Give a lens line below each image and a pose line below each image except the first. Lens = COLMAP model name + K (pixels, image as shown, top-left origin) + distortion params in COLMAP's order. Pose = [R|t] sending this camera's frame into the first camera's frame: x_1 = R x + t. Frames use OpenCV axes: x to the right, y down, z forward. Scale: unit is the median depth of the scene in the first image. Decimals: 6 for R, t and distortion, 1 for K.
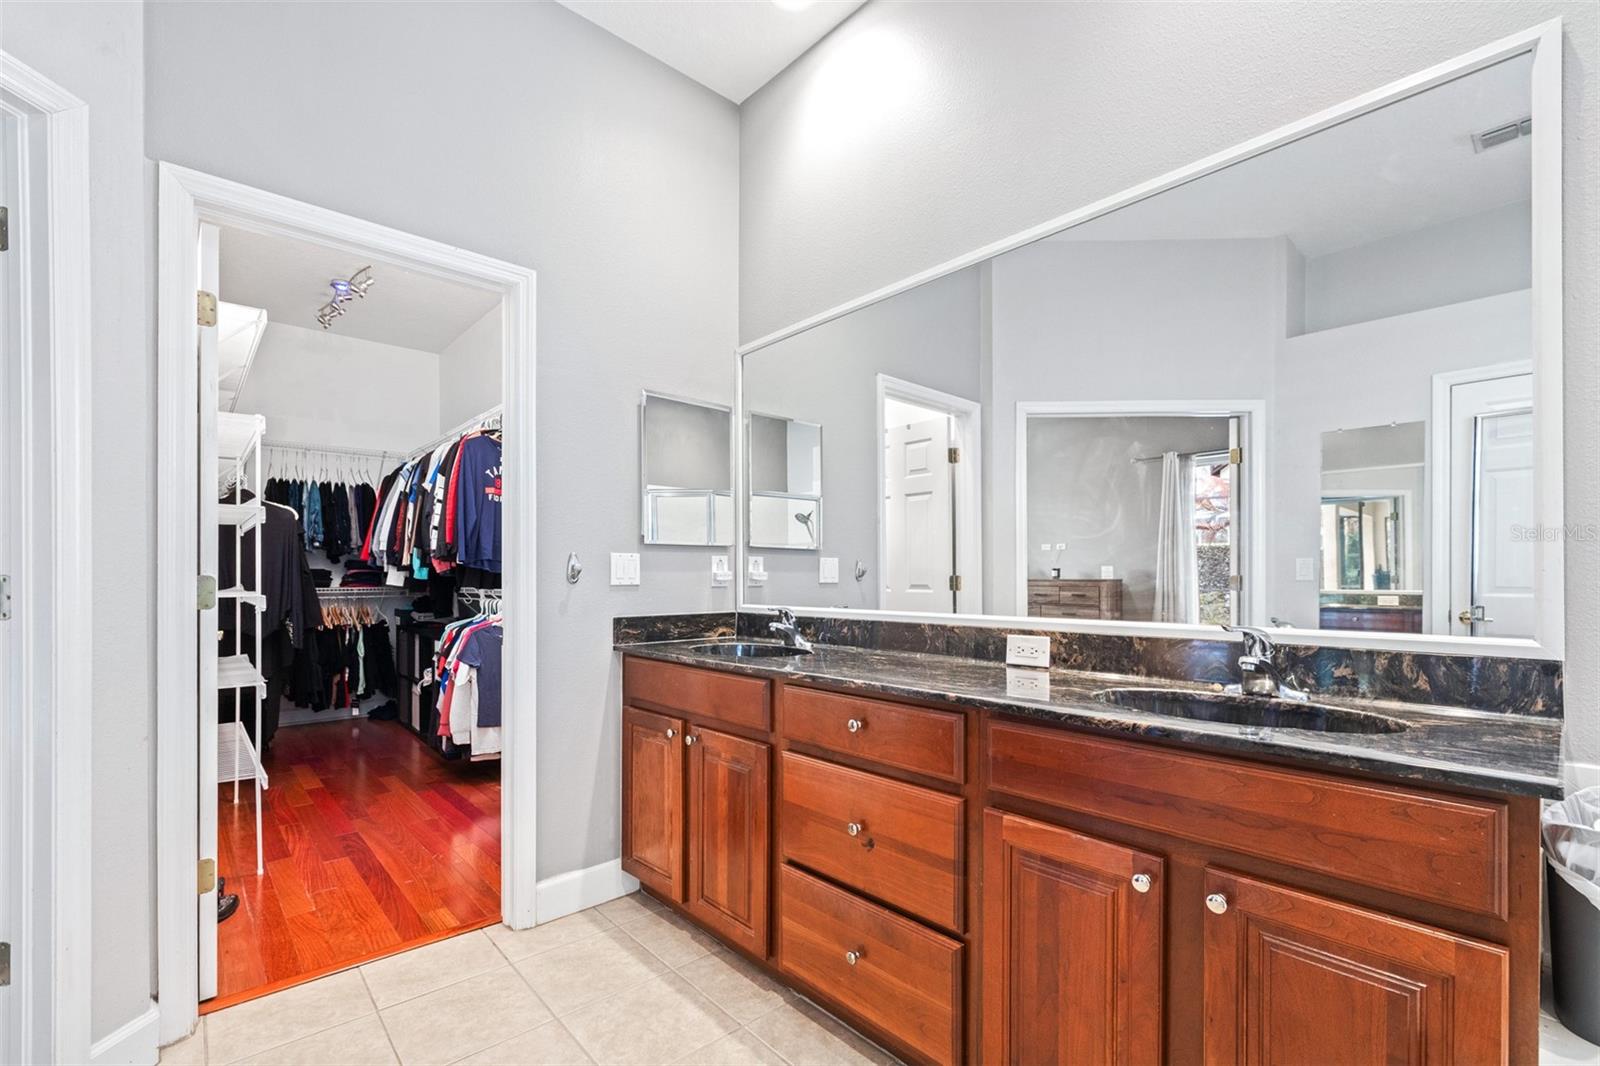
lens RADIAL K [[700.7, 0, 819.9], [0, 700.7, 582.8], [0, 0, 1]] dist [0.001574, -0.002031]
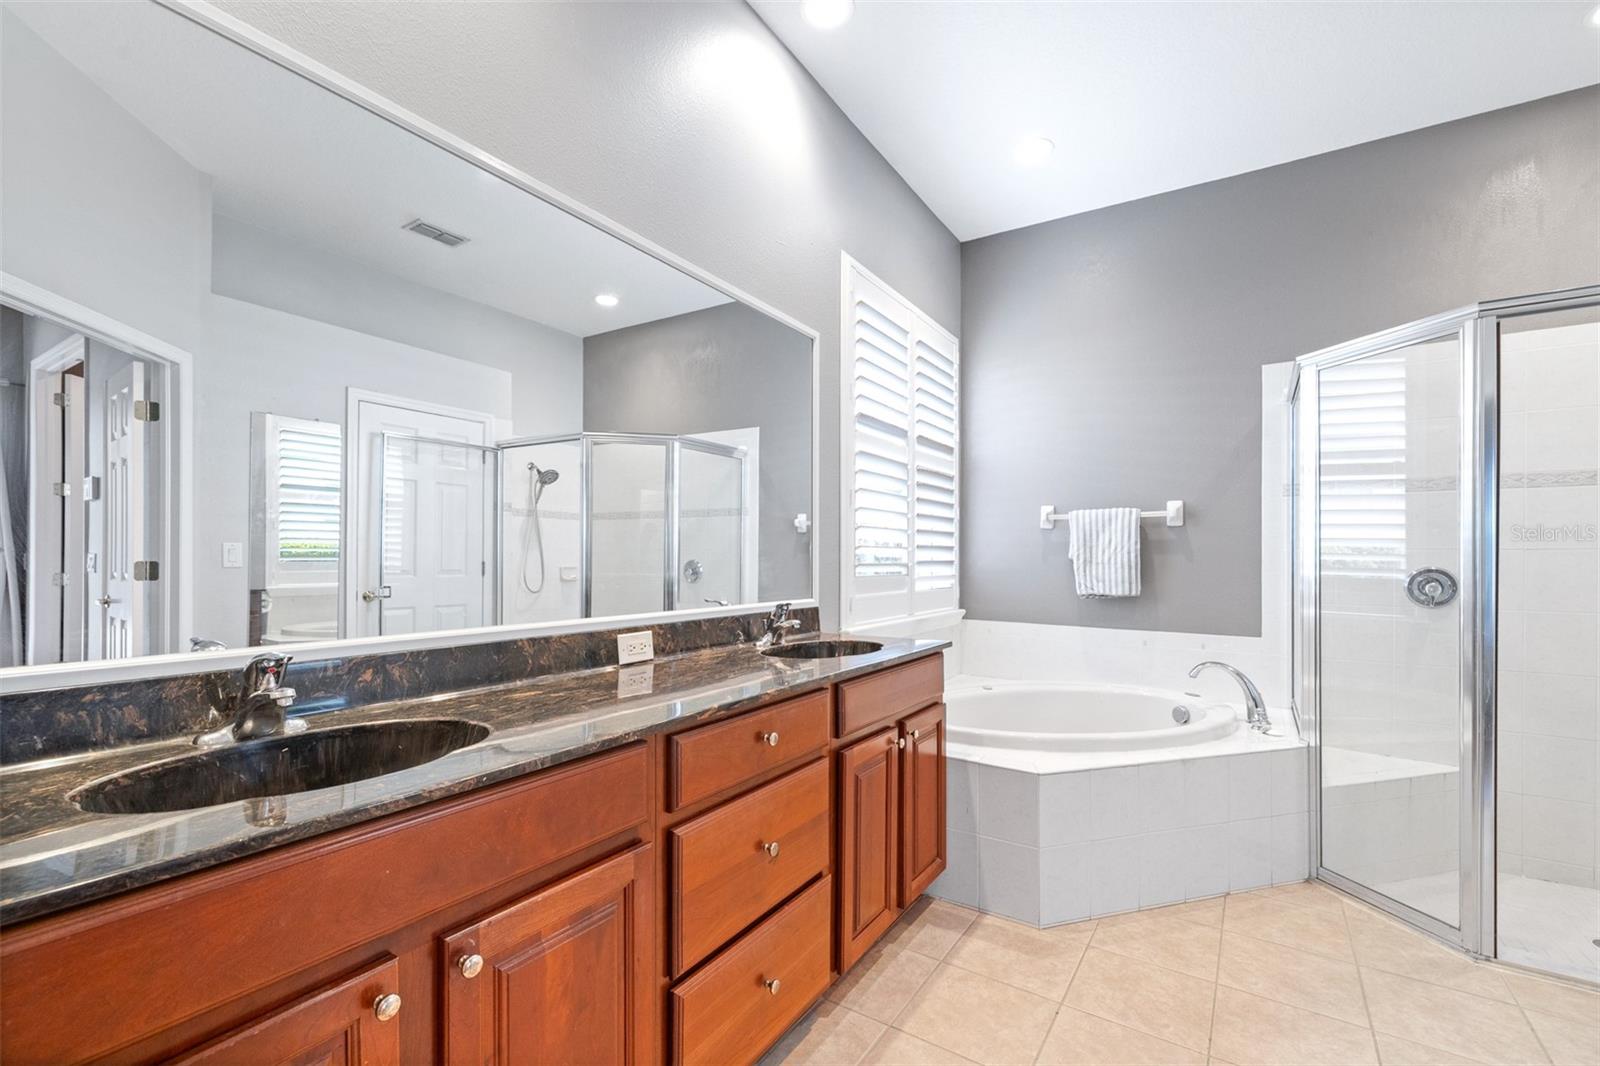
lens RADIAL K [[700.7, 0, 783.6], [0, 700.7, 557.0], [0, 0, 1]] dist [0.001574, -0.002031]
pose [[-0.240213, -0.002263, 0.970718, -0.729756], [-0.001690, 0.999997, 0.001913, -0.036378], [-0.970719, -0.001181, -0.240216, 1.009642]]
